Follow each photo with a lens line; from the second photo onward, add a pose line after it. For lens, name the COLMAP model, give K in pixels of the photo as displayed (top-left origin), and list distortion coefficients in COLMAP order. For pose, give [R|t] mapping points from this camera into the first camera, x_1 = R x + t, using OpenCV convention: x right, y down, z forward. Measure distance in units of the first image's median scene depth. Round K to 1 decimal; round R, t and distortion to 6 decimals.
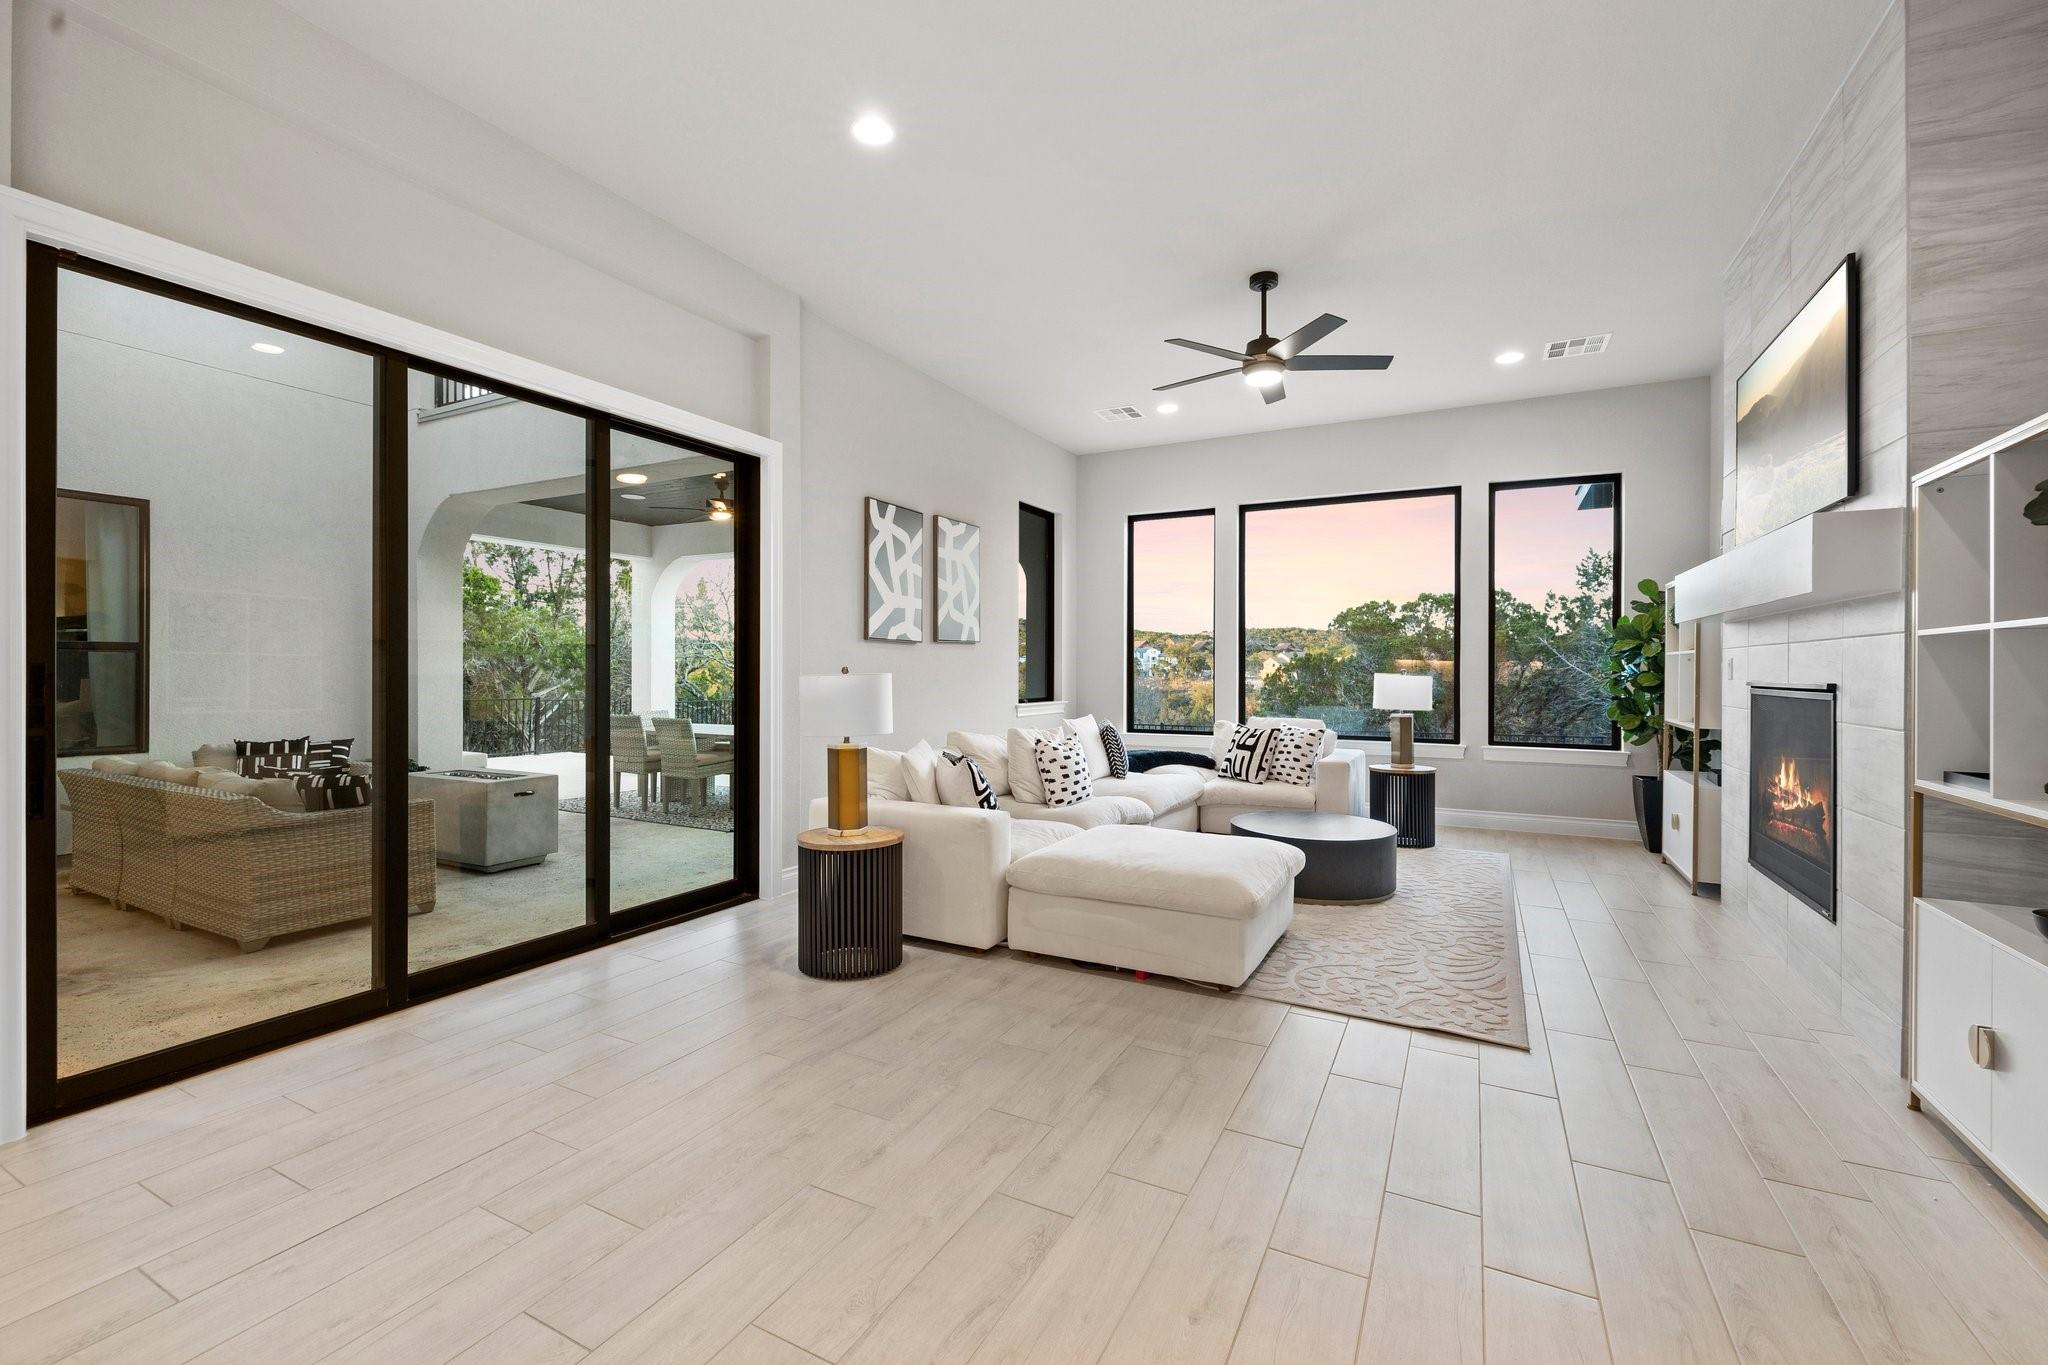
lens RADIAL K [[862.4, 0, 1026.4], [0, 862.4, 676.9], [0, 0, 1]] dist [-0.001628, -0.000041]
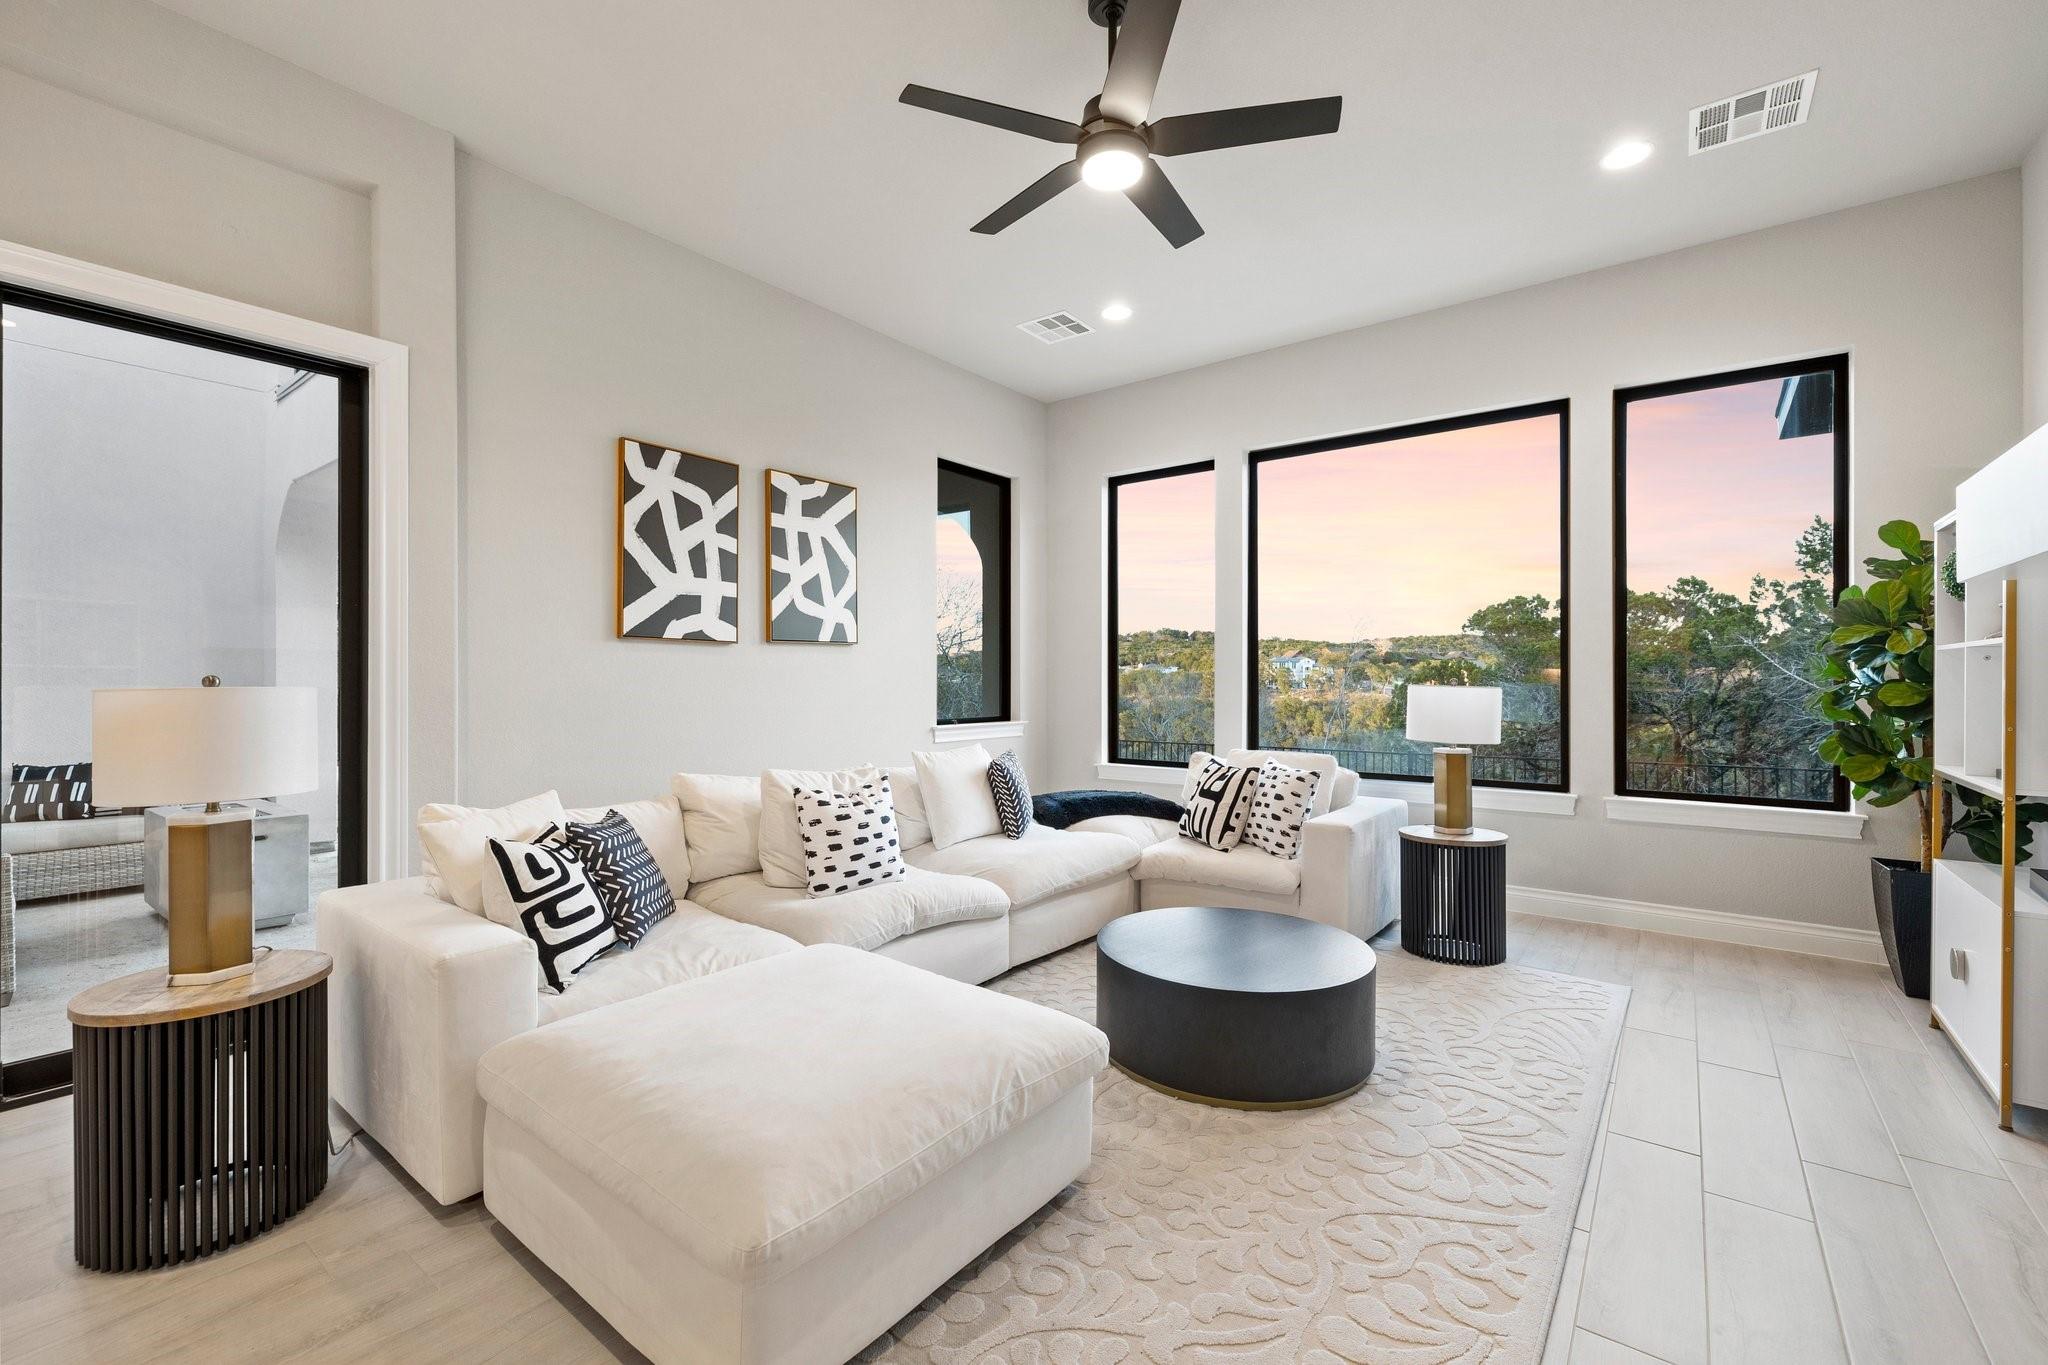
lens RADIAL K [[862.4, 0, 1024.4], [0, 862.4, 683.1], [0, 0, 1]] dist [-0.001628, -0.000041]
pose [[0.984606, -0.002284, -0.174771, 0.238694], [0.001252, 0.999981, -0.006014, -0.001697], [0.174782, 0.005702, 0.984591, 0.321674]]
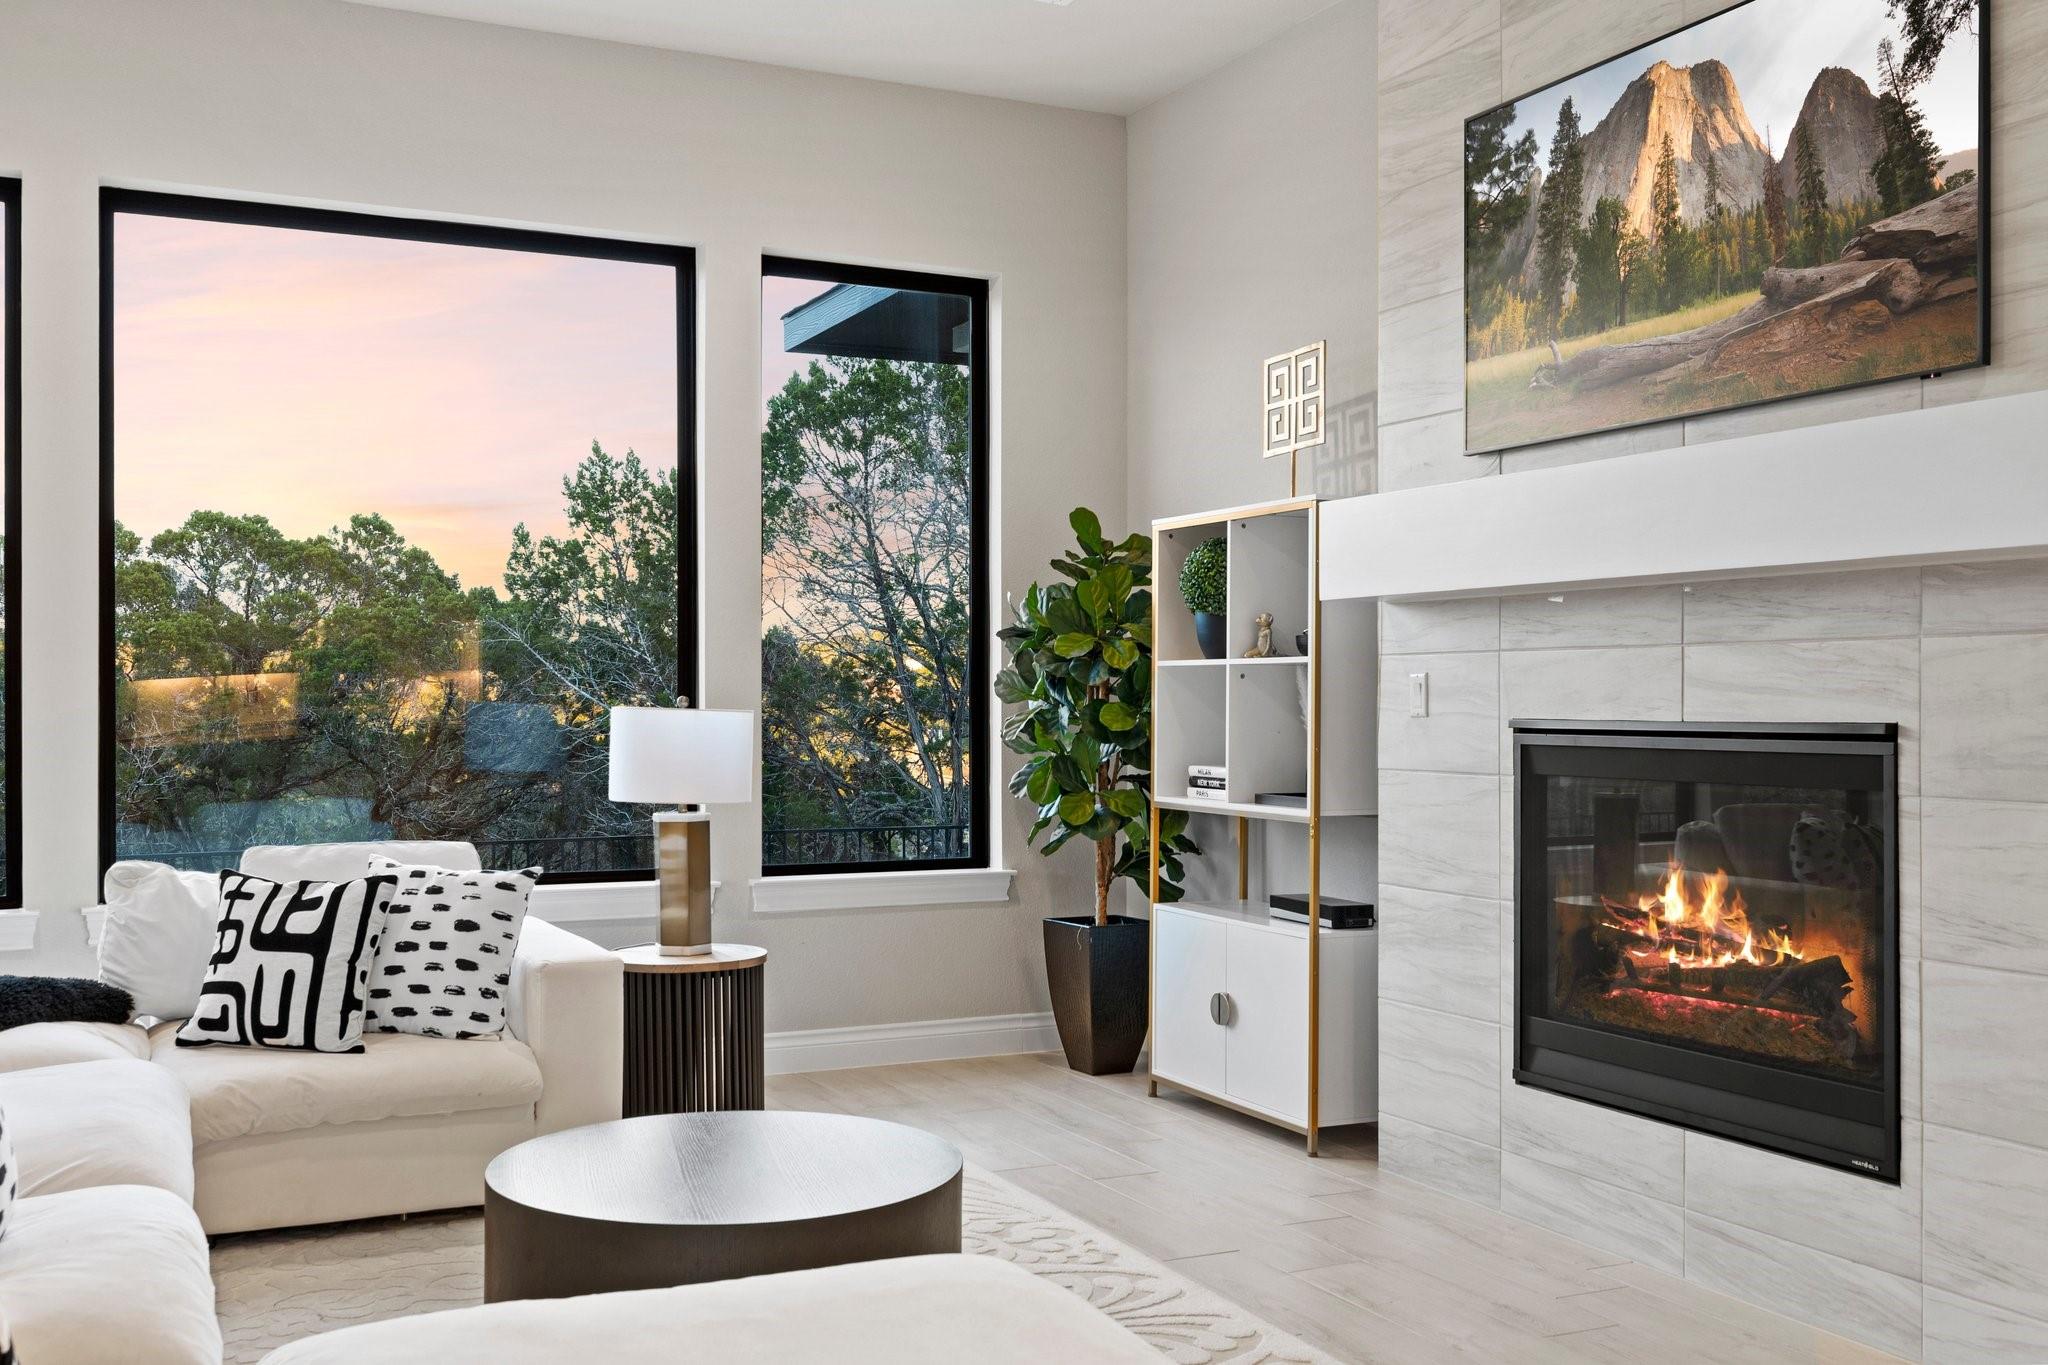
lens RADIAL K [[1936.0, 0, 1022.7], [0, 1936.0, 702.4], [0, 0, 1]] dist [-0.004020, 0.000000]
pose [[0.593837, -0.003487, 0.804578, -0.164200], [0.007420, 0.999972, -0.001142, -0.003767], [-0.804551, 0.006648, 0.593846, 0.374963]]
